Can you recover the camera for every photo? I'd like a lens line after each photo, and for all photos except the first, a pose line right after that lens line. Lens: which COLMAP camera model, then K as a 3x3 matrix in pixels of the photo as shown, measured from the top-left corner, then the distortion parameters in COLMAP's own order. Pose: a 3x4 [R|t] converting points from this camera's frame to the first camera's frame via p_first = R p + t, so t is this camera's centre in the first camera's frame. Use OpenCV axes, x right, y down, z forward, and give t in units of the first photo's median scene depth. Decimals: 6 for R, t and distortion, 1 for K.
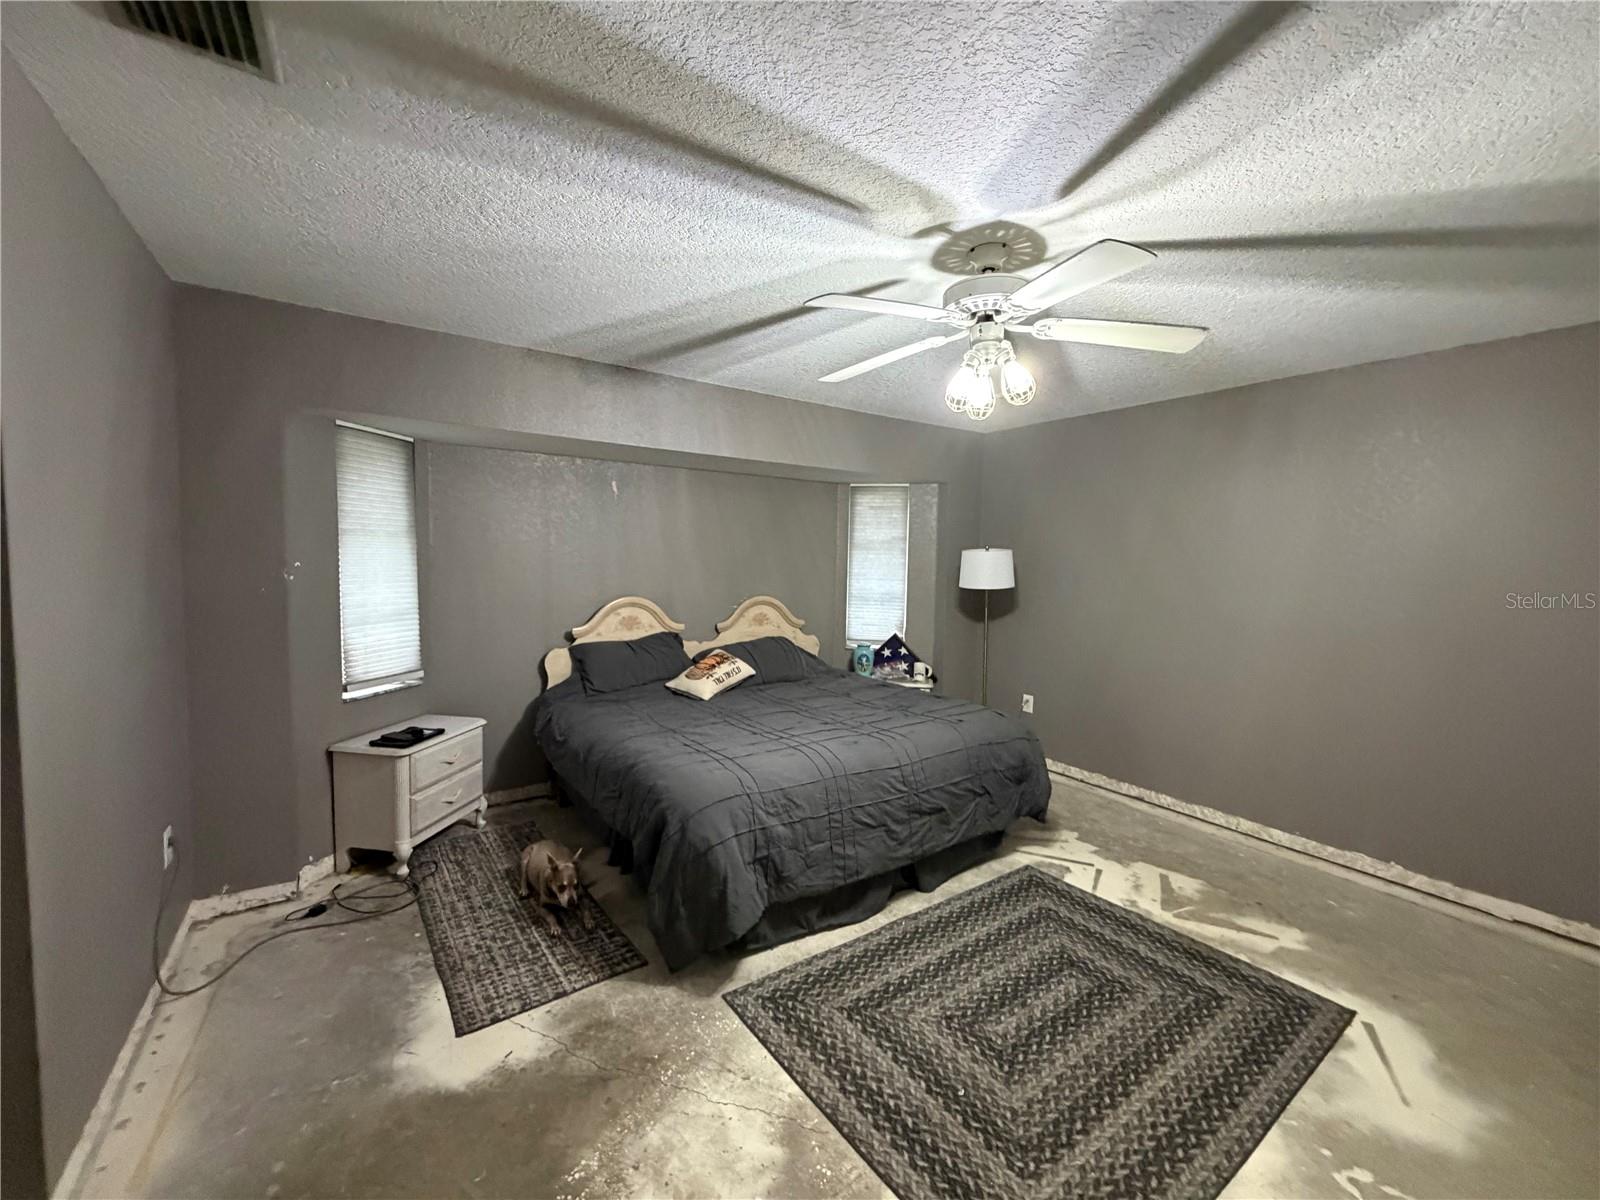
lens RADIAL K [[636.6, 0, 794.5], [0, 636.6, 600.9], [0, 0, 1]] dist [0.001420, -0.000804]
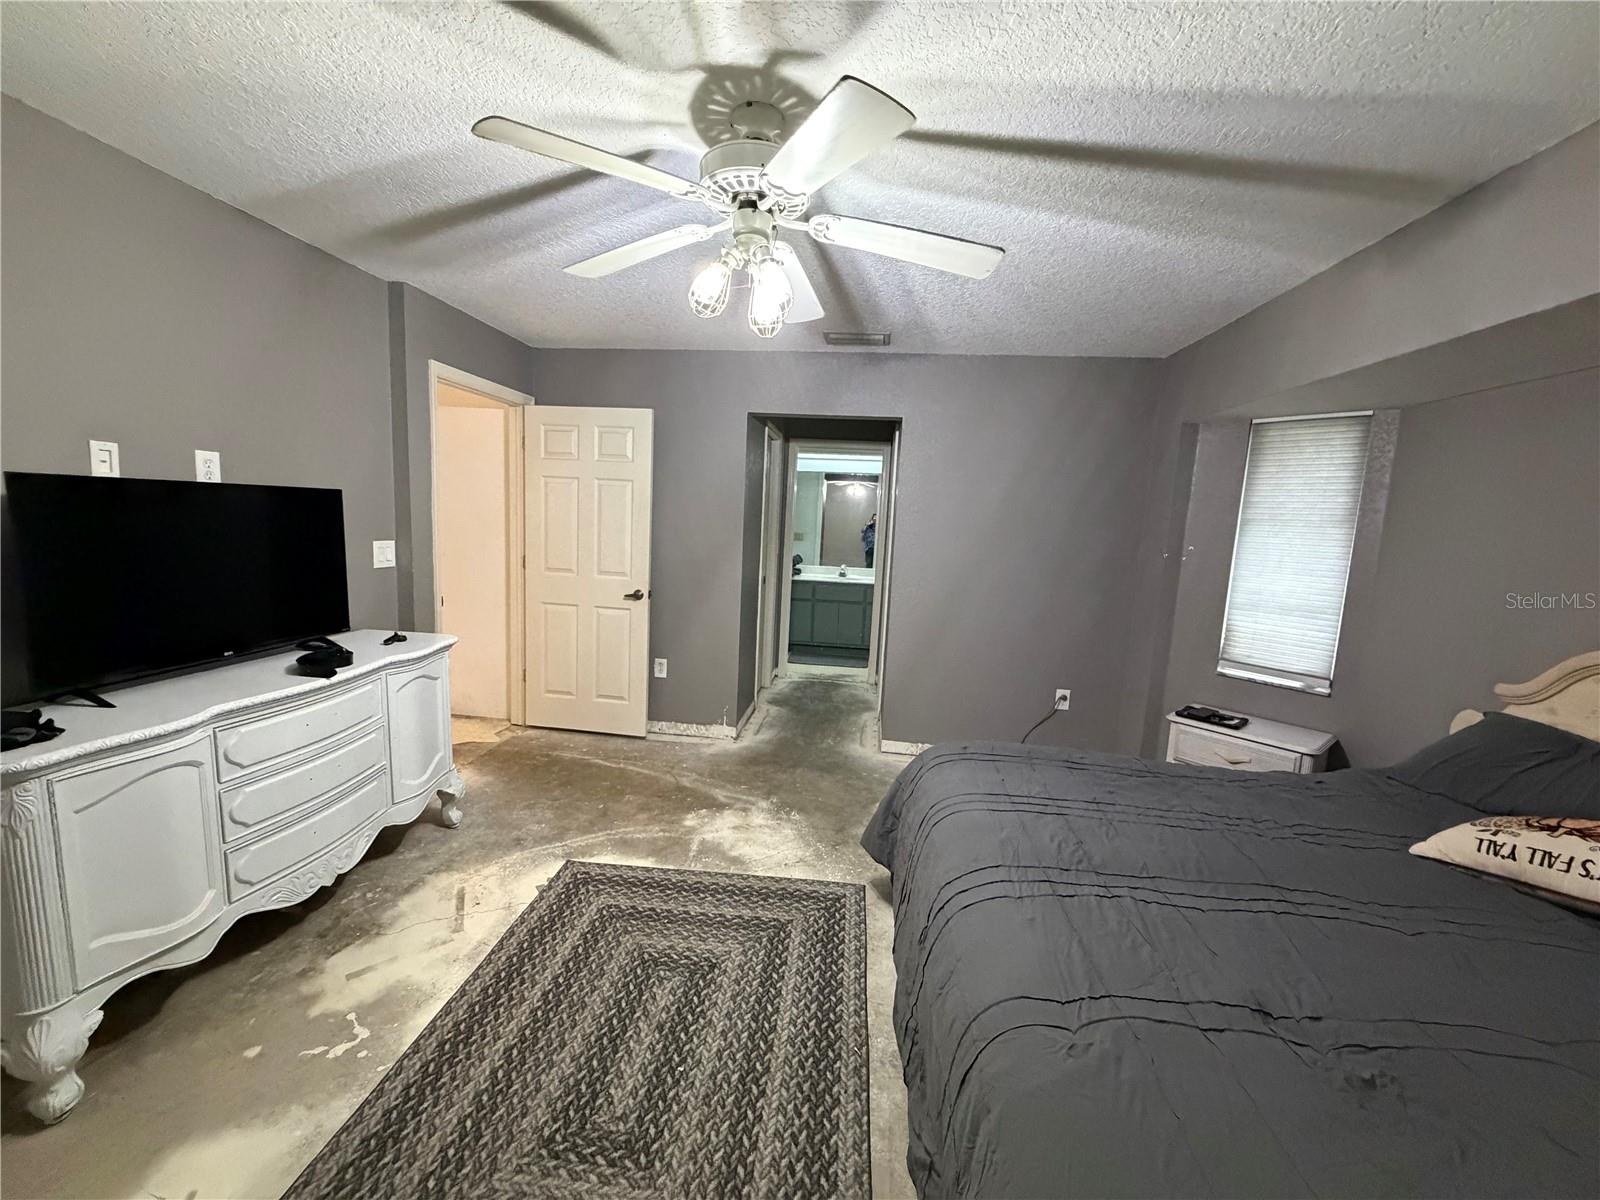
lens RADIAL K [[636.6, 0, 795.7], [0, 636.6, 604.9], [0, 0, 1]] dist [0.001420, -0.000804]
pose [[-0.651531, 0.051588, -0.756866, 0.917617], [-0.113444, 0.979842, 0.164442, -0.089561], [0.750092, 0.193000, -0.632544, 1.674198]]
